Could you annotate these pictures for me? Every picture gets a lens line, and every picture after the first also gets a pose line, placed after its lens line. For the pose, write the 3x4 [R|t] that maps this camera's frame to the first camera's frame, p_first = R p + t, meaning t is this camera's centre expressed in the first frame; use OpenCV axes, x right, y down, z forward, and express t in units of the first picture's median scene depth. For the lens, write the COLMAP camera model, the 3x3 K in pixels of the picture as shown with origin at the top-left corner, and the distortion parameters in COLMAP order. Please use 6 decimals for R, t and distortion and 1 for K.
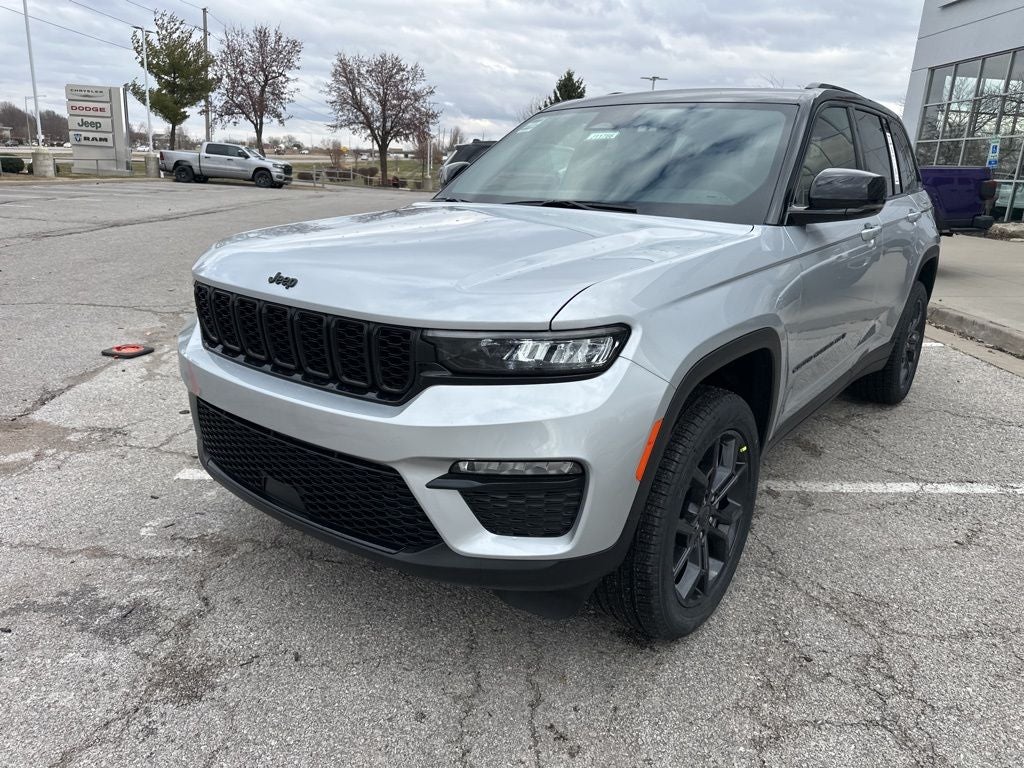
lens RADIAL K [[722.3, 0, 508.2], [0, 722.3, 379.6], [0, 0, 1]] dist [0.031392, -0.038510]
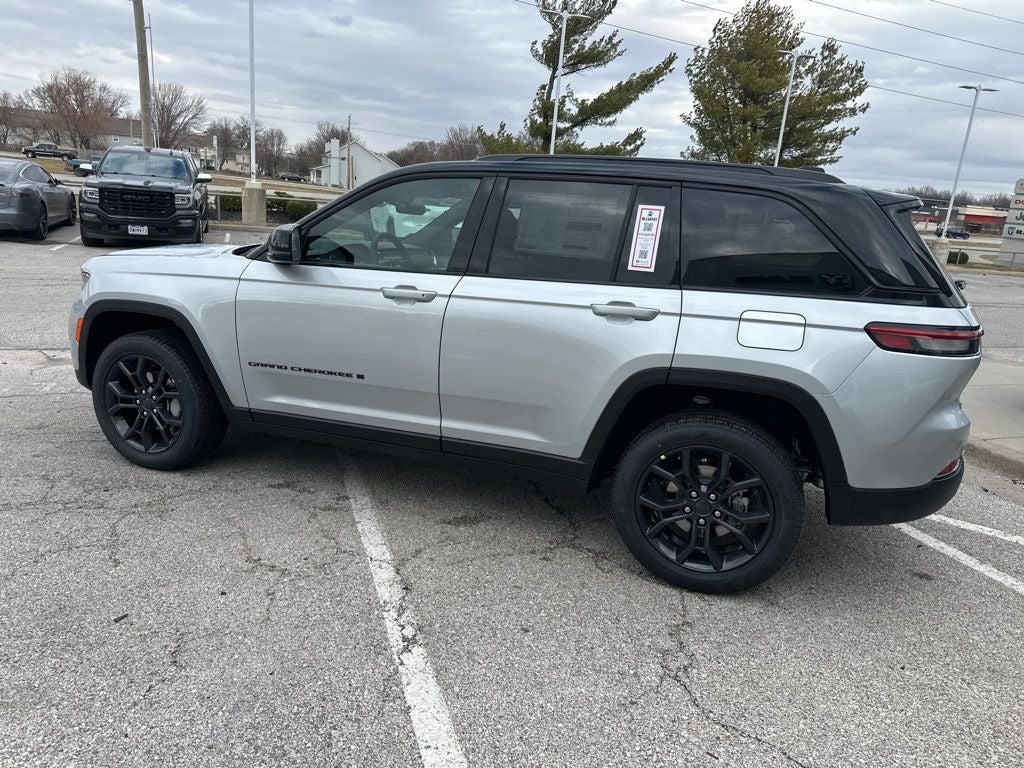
lens RADIAL K [[722.3, 0, 507.5], [0, 722.3, 386.7], [0, 0, 1]] dist [0.031392, -0.038510]
pose [[0.314814, 0.225970, -0.921862, 1.723414], [-0.328175, 0.937259, 0.117672, -0.277312], [0.890614, 0.265487, 0.369220, 0.879825]]
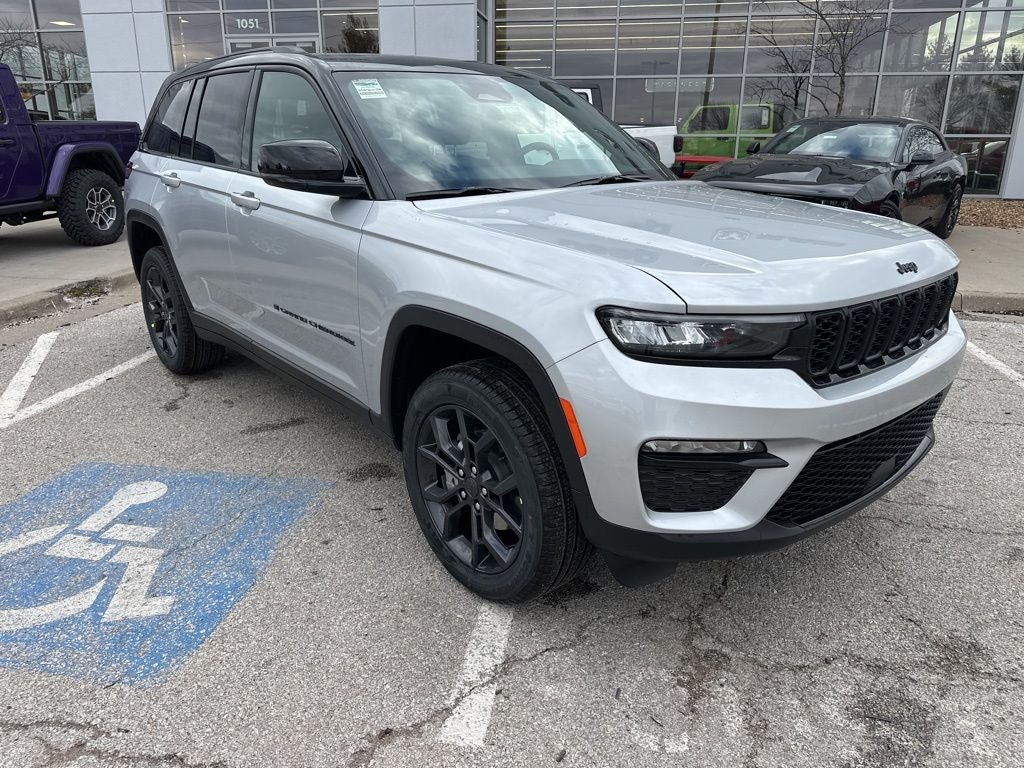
lens RADIAL K [[722.3, 0, 507.3], [0, 722.3, 388.6], [0, 0, 1]] dist [0.031392, -0.038510]
pose [[0.184331, -0.349824, 0.918502, -0.999049], [0.277995, 0.914912, 0.292667, -0.306797], [-0.942731, 0.201391, 0.265896, 0.901648]]
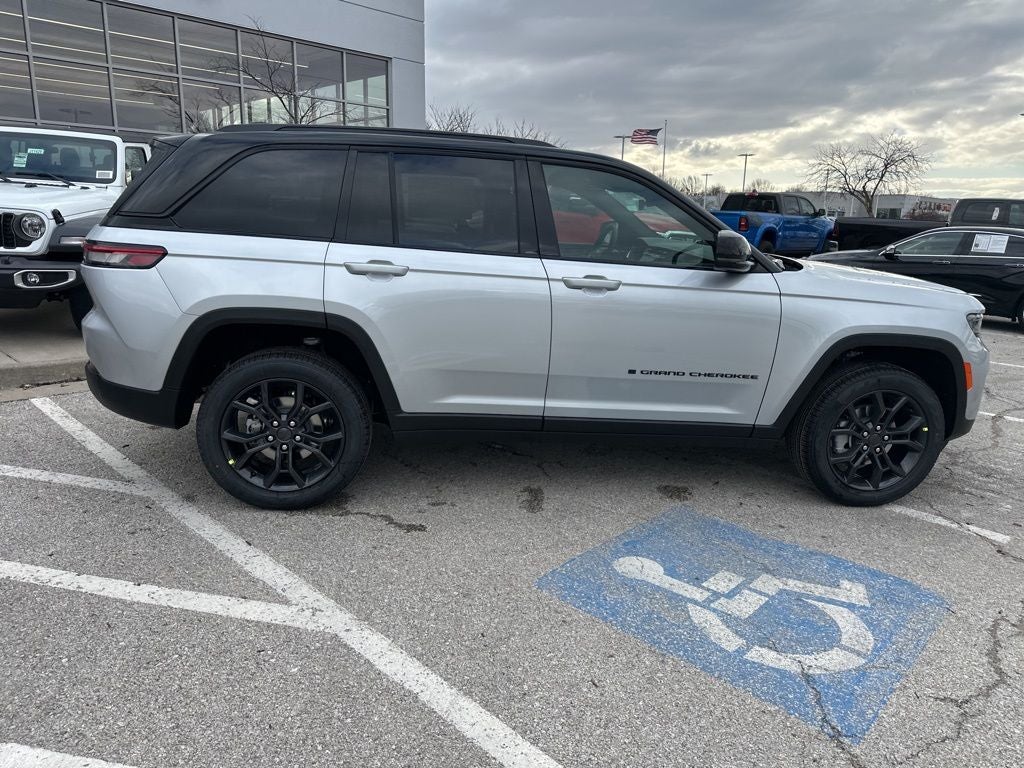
lens RADIAL K [[722.3, 0, 510.0], [0, 722.3, 380.2], [0, 0, 1]] dist [0.031392, -0.038510]
pose [[-0.712667, -0.220382, 0.665986, -0.691942], [0.139259, 0.886031, 0.442217, -0.759955], [-0.687541, 0.407898, -0.600755, 2.394370]]
